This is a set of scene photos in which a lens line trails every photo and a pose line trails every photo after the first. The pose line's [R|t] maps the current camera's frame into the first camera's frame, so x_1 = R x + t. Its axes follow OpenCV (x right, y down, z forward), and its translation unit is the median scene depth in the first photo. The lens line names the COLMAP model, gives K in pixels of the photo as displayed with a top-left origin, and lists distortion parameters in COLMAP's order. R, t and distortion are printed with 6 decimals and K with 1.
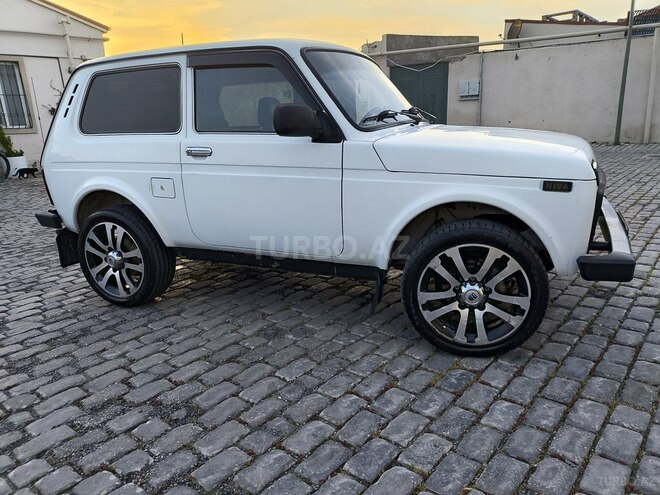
lens RADIAL K [[487.9, 0, 330.0], [0, 487.9, 247.5], [0, 0, 1]] dist [0.007990, -0.002686]
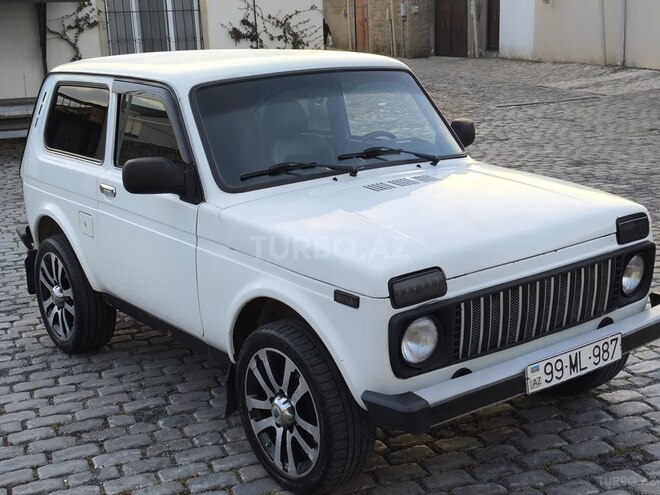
lens RADIAL K [[947.5, 0, 331.0], [0, 947.5, 261.4], [0, 0, 1]] dist [0.063626, 0.100697]
pose [[0.874723, 0.125695, -0.468039, 0.990735], [-0.121958, 0.991791, 0.038425, -0.206913], [0.469027, 0.023470, 0.882872, -0.336409]]
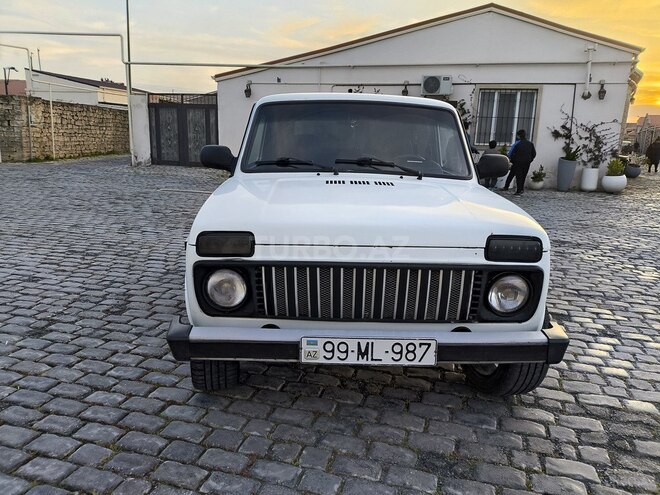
lens RADIAL K [[485.9, 0, 333.1], [0, 485.9, 246.8], [0, 0, 1]] dist [0.072143, -0.115471]
pose [[0.413042, 0.252243, -0.875082, 1.273182], [-0.282570, 0.948951, 0.140162, -0.295908], [0.865766, 0.189379, 0.463234, 0.670555]]
